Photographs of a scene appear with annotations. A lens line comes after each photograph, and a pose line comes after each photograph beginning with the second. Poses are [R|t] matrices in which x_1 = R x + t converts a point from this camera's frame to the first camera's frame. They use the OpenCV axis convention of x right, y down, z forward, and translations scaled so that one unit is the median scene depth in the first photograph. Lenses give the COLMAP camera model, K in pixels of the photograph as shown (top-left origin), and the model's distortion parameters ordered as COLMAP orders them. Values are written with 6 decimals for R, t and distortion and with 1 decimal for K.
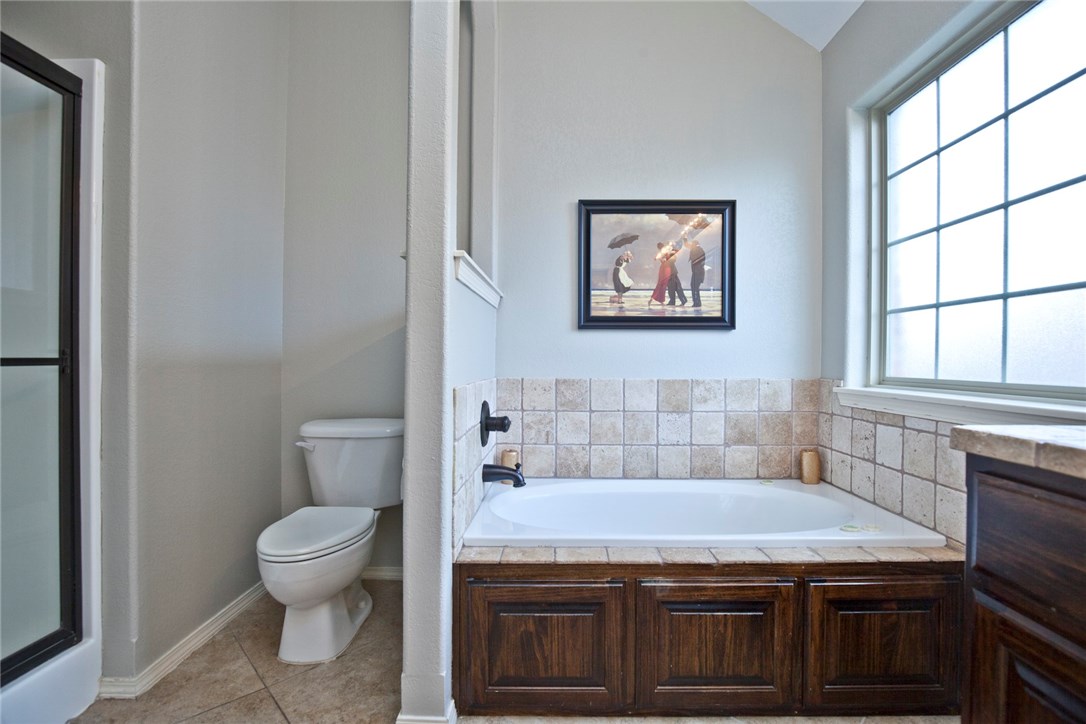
lens RADIAL K [[496.3, 0, 546.5], [0, 496.3, 361.3], [0, 0, 1]] dist [-0.021576, 0.000049]
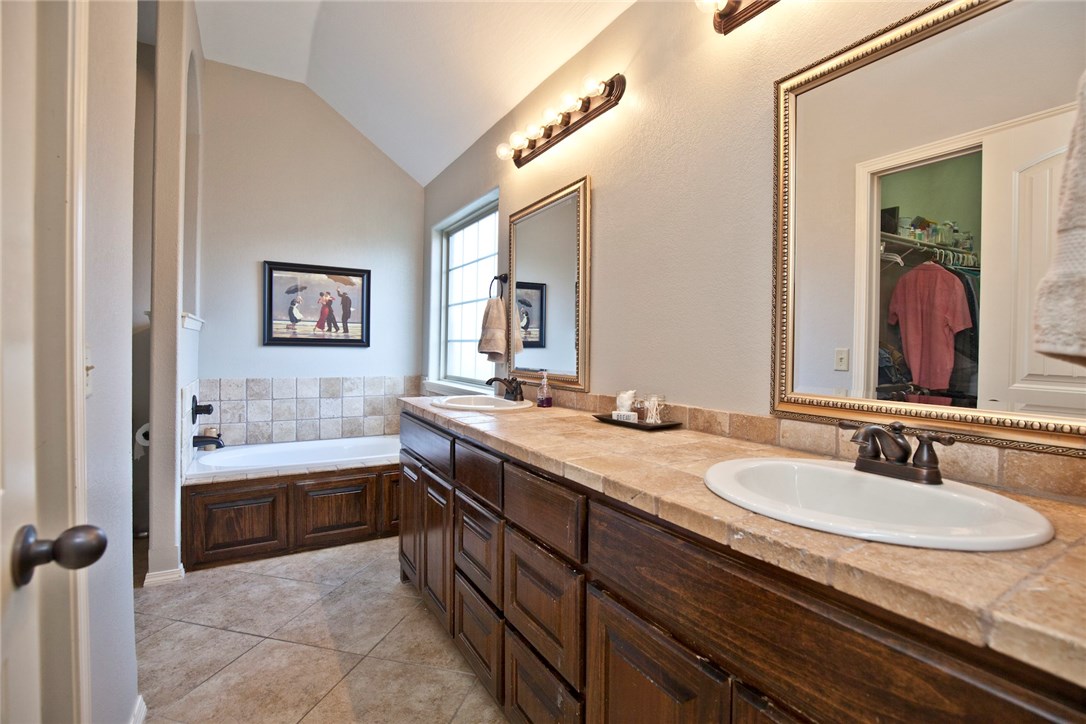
lens RADIAL K [[496.3, 0, 546.5], [0, 496.3, 361.3], [0, 0, 1]] dist [-0.021576, 0.000049]
pose [[0.842353, -0.001760, 0.538923, -0.018550], [-0.013767, 0.999598, 0.024782, -0.066509], [-0.538750, -0.028294, 0.841991, -0.741871]]
